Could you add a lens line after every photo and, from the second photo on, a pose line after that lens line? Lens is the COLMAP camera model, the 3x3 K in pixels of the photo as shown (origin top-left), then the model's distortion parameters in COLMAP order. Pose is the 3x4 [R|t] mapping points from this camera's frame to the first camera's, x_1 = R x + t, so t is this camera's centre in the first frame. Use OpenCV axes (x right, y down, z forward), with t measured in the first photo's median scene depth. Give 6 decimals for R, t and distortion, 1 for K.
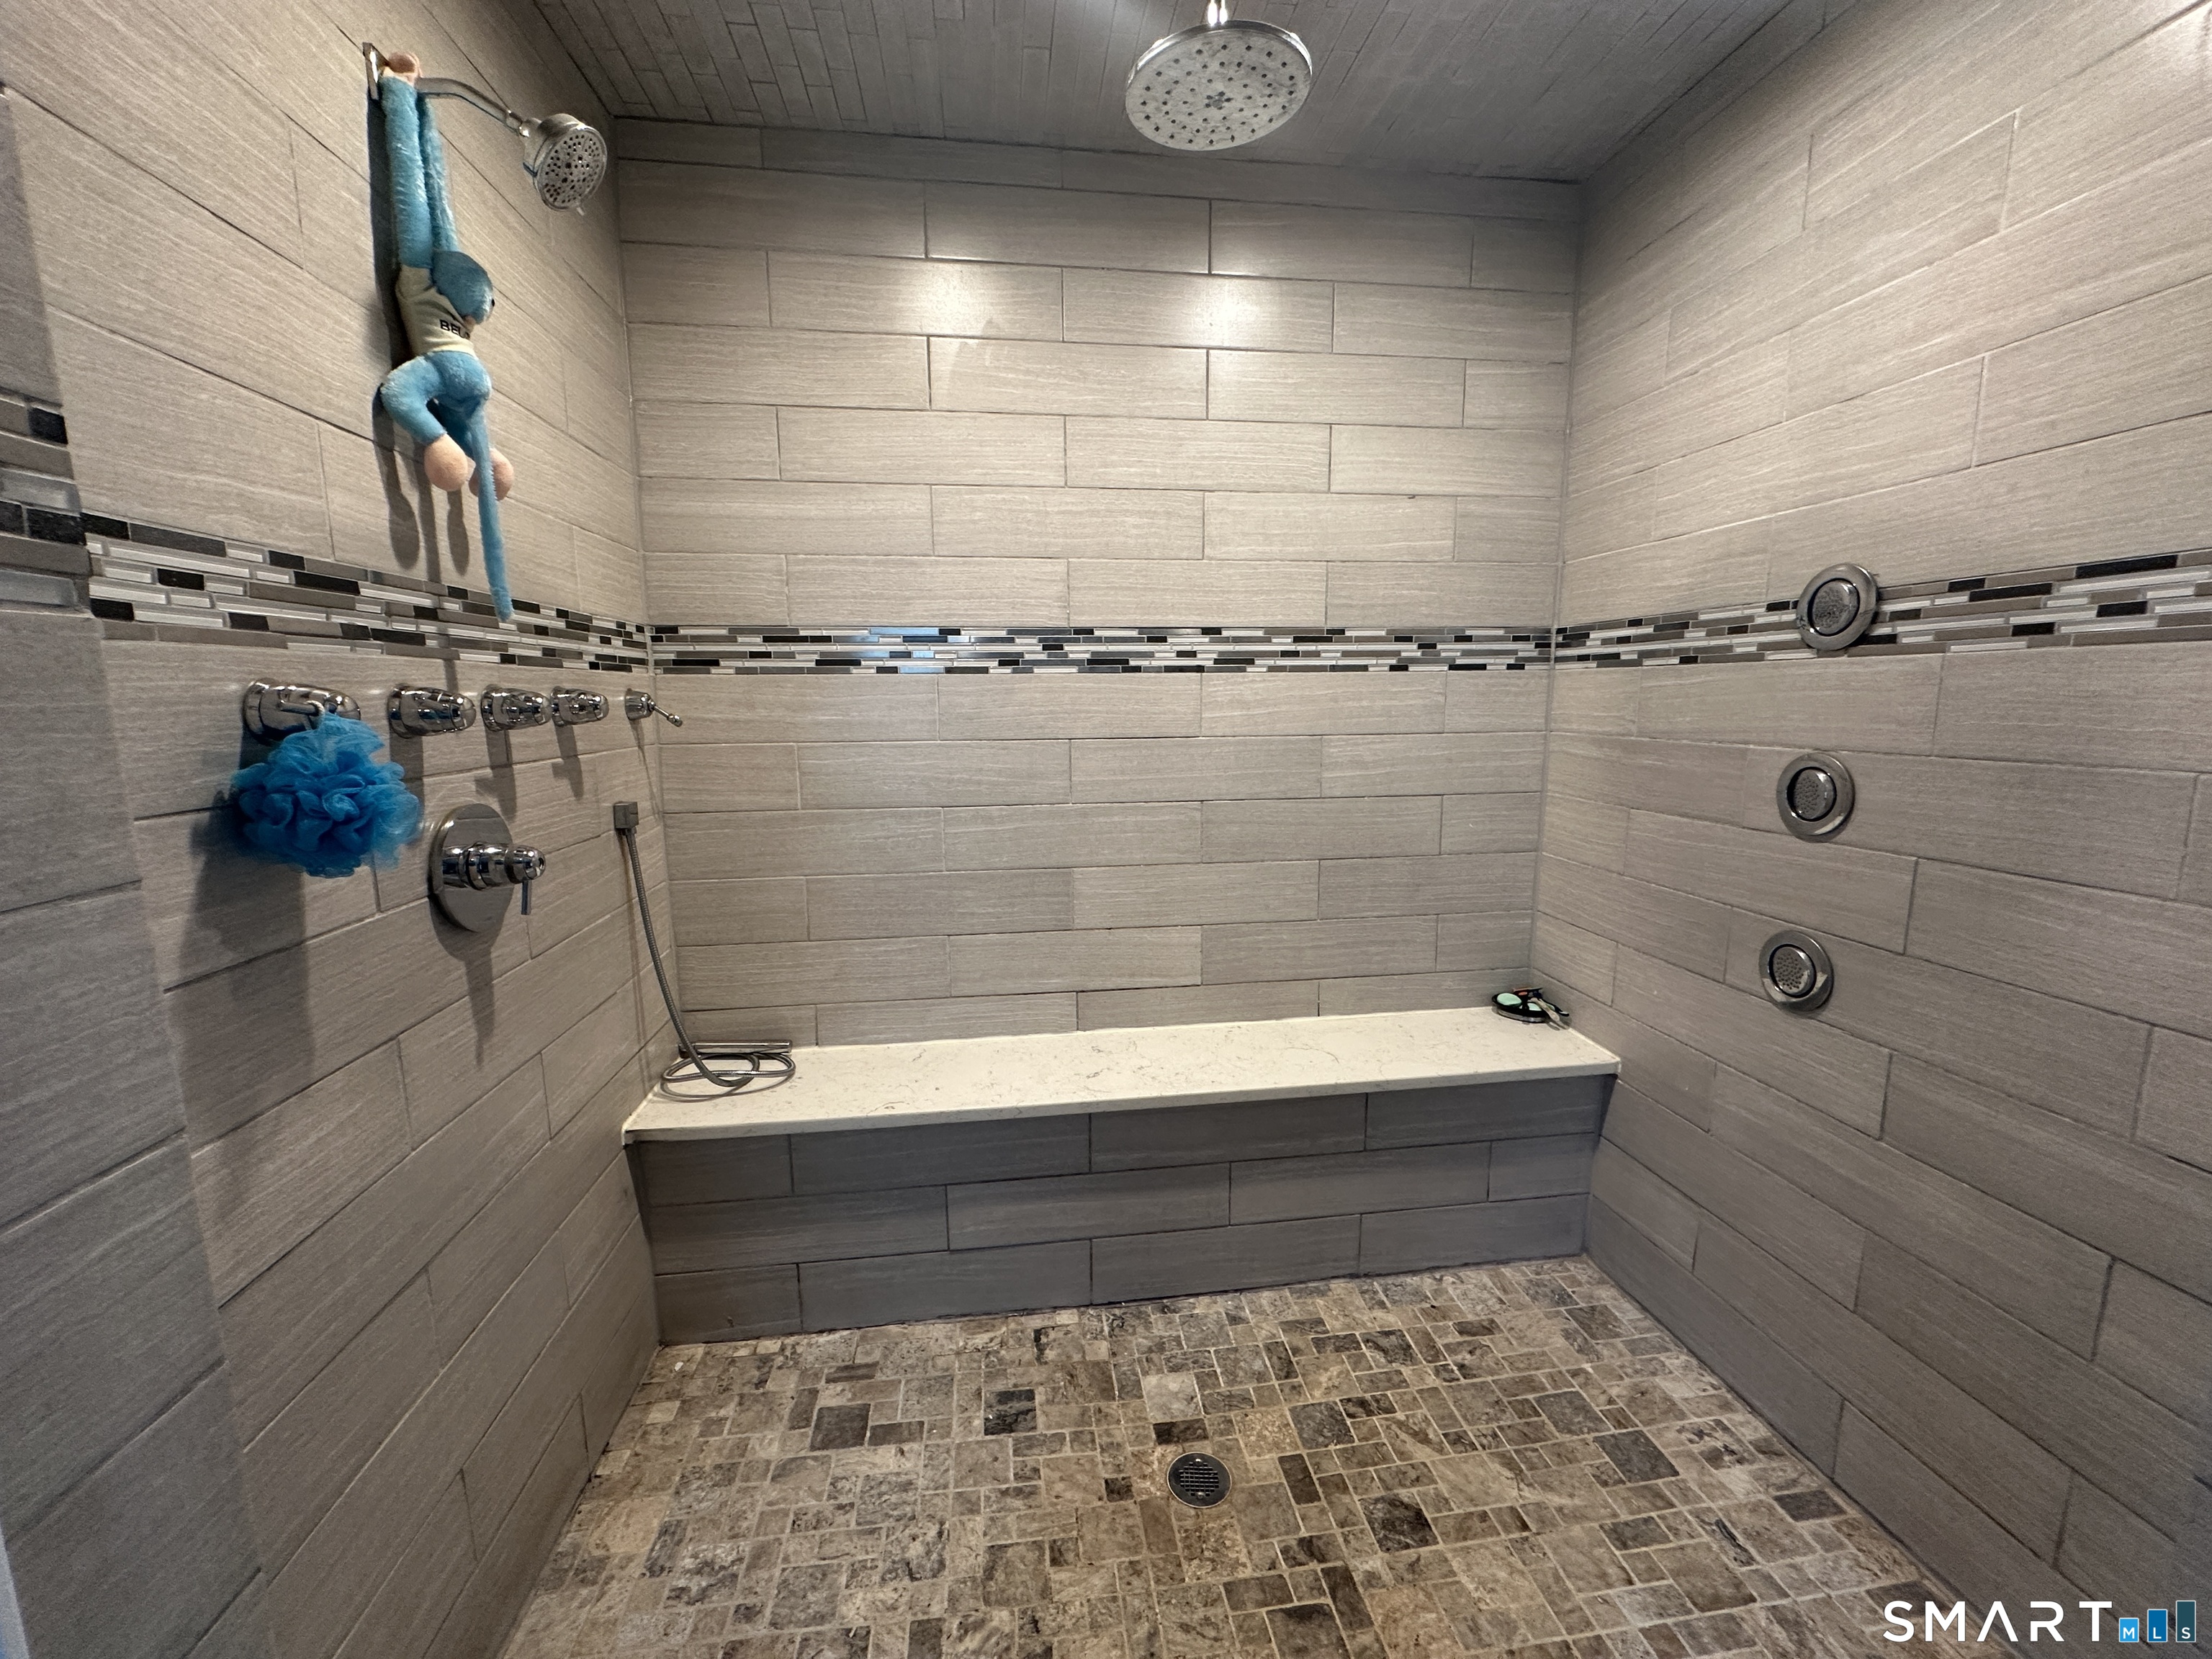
lens RADIAL K [[881.7, 0, 1105.3], [0, 881.7, 829.2], [0, 0, 1]] dist [0.000682, -0.000039]
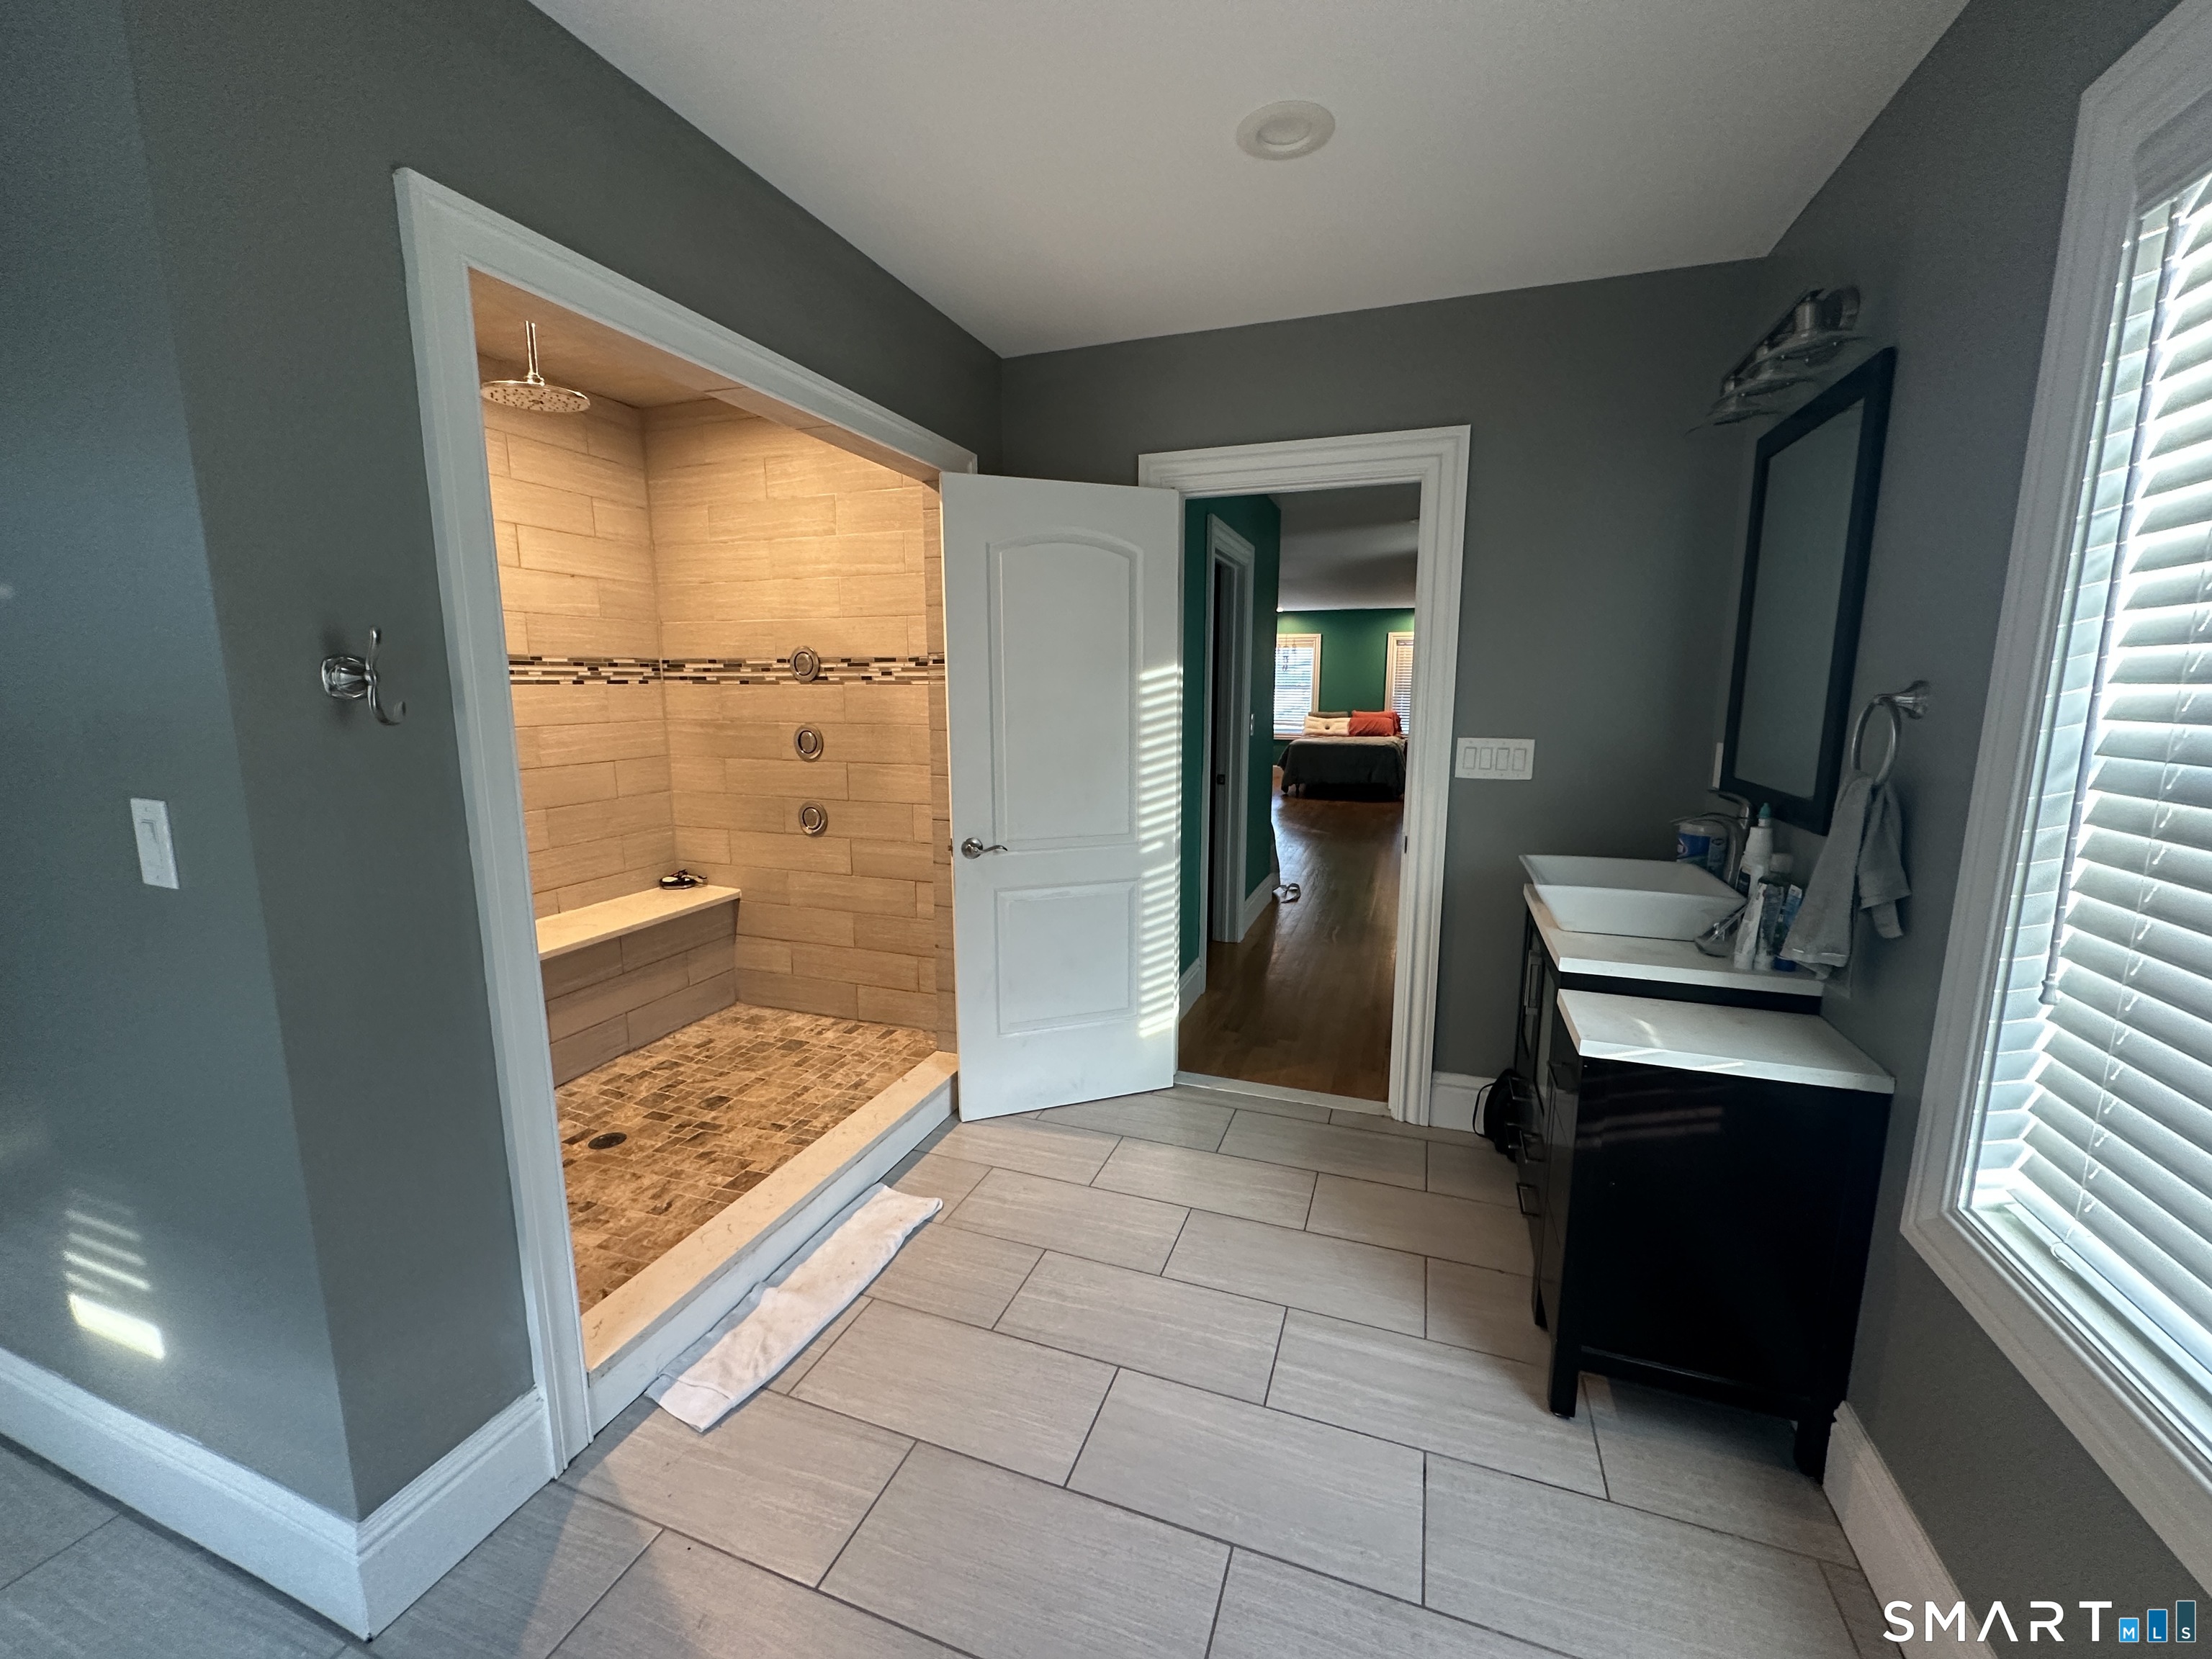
lens RADIAL K [[881.7, 0, 1105.3], [0, 881.7, 829.2], [0, 0, 1]] dist [0.000682, -0.000039]
pose [[0.459827, -0.136526, 0.877451, -0.766849], [0.128233, 0.987963, 0.086520, 0.072738], [-0.878701, 0.072734, 0.471799, -0.653294]]
